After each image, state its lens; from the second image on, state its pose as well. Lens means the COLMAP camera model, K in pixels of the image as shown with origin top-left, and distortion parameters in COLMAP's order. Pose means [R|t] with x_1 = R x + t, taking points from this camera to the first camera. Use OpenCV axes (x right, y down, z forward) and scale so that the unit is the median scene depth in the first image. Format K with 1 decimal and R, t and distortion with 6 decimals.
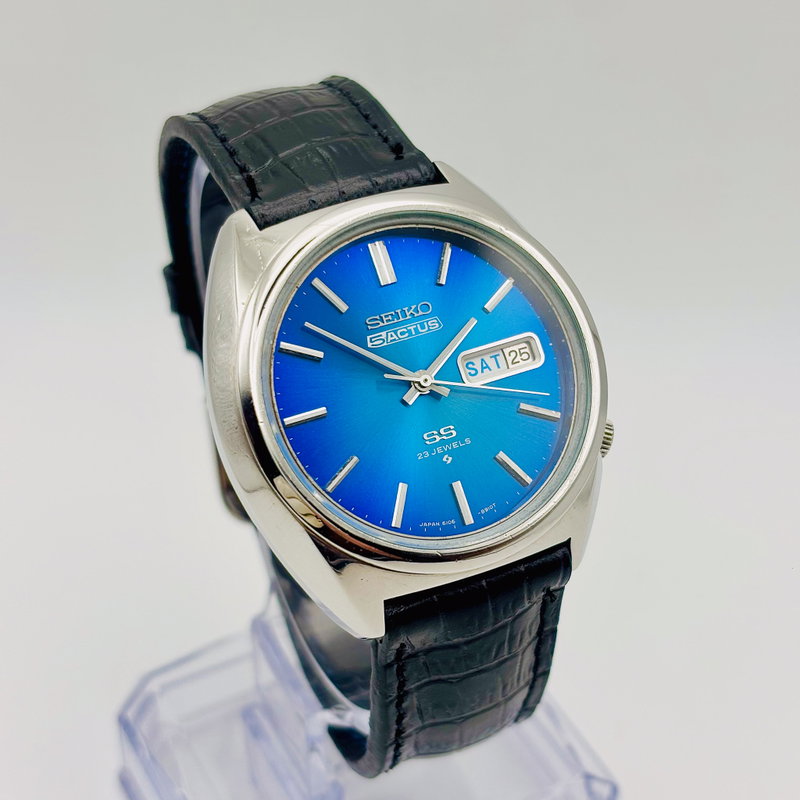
lens RADIAL K [[1858.1, 0, 438.8], [0, 1858.1, 435.0], [0, 0, 1]] dist [0.027969, 1.195581]
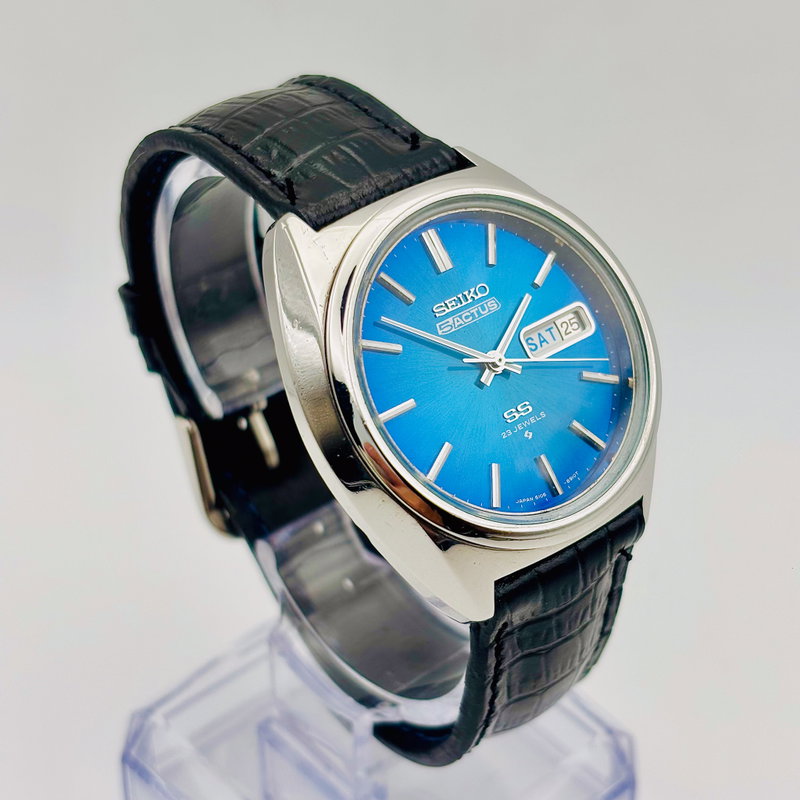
lens RADIAL K [[1858.1, 0, 438.8], [0, 1858.1, 435.0], [0, 0, 1]] dist [0.027969, 1.195581]
pose [[0.968168, -0.135356, 0.210545, -0.251820], [0.135511, 0.990680, 0.013758, -0.007273], [-0.210445, 0.015211, 0.977487, 0.018265]]
